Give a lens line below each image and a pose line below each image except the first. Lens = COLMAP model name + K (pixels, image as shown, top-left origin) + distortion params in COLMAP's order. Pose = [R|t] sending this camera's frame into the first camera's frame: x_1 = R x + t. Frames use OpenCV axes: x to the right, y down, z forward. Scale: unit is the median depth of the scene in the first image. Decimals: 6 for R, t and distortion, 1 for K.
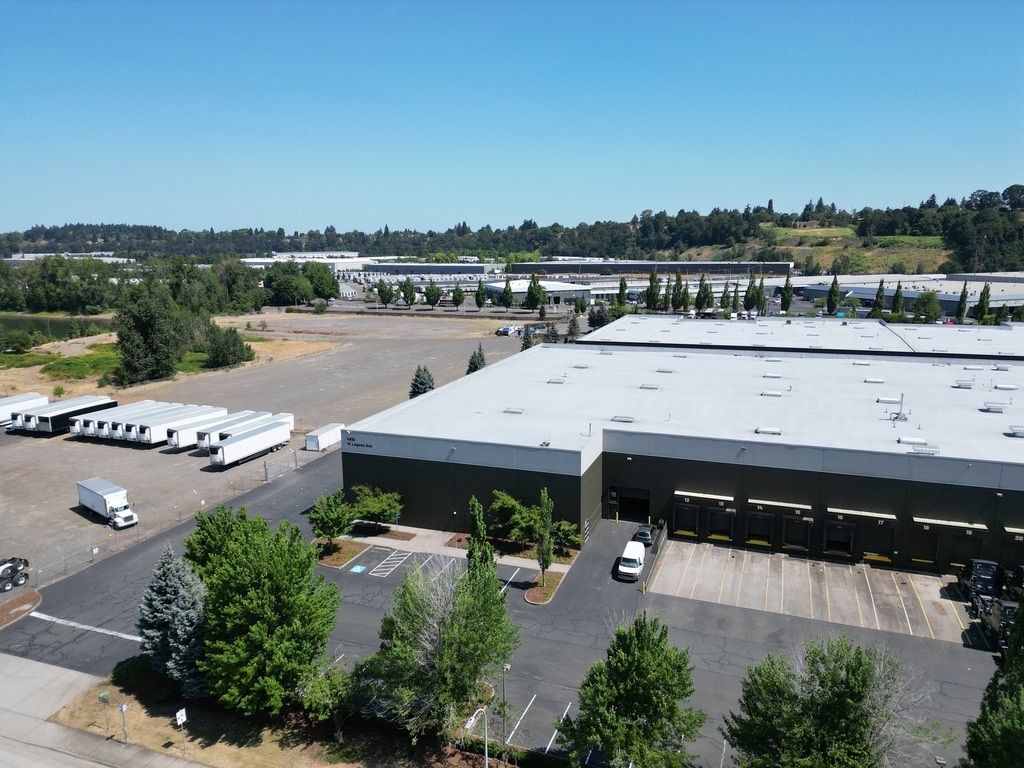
lens RADIAL K [[712.1, 0, 513.3], [0, 712.1, 384.2], [0, 0, 1]] dist [0.056449, -0.037791]
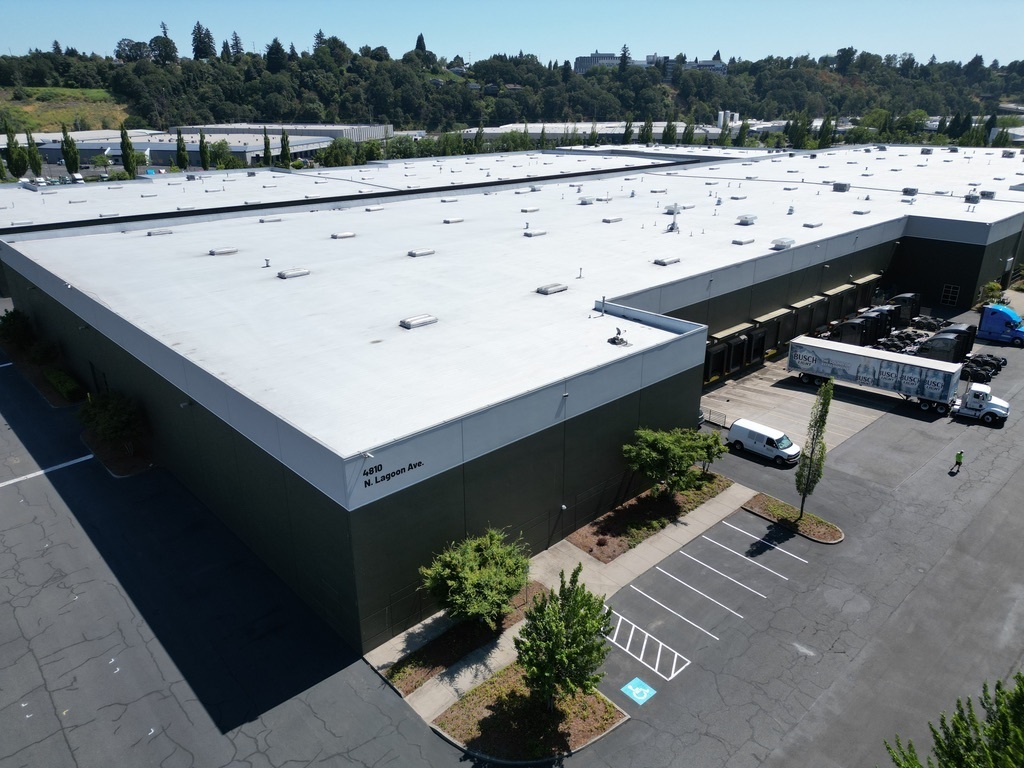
lens RADIAL K [[712.1, 0, 510.6], [0, 712.1, 383.6], [0, 0, 1]] dist [0.056449, -0.037791]
pose [[0.450405, -0.321030, 0.833112, -0.357664], [0.172940, 0.946817, 0.271349, -0.044426], [-0.875915, 0.021861, 0.481970, 0.521820]]
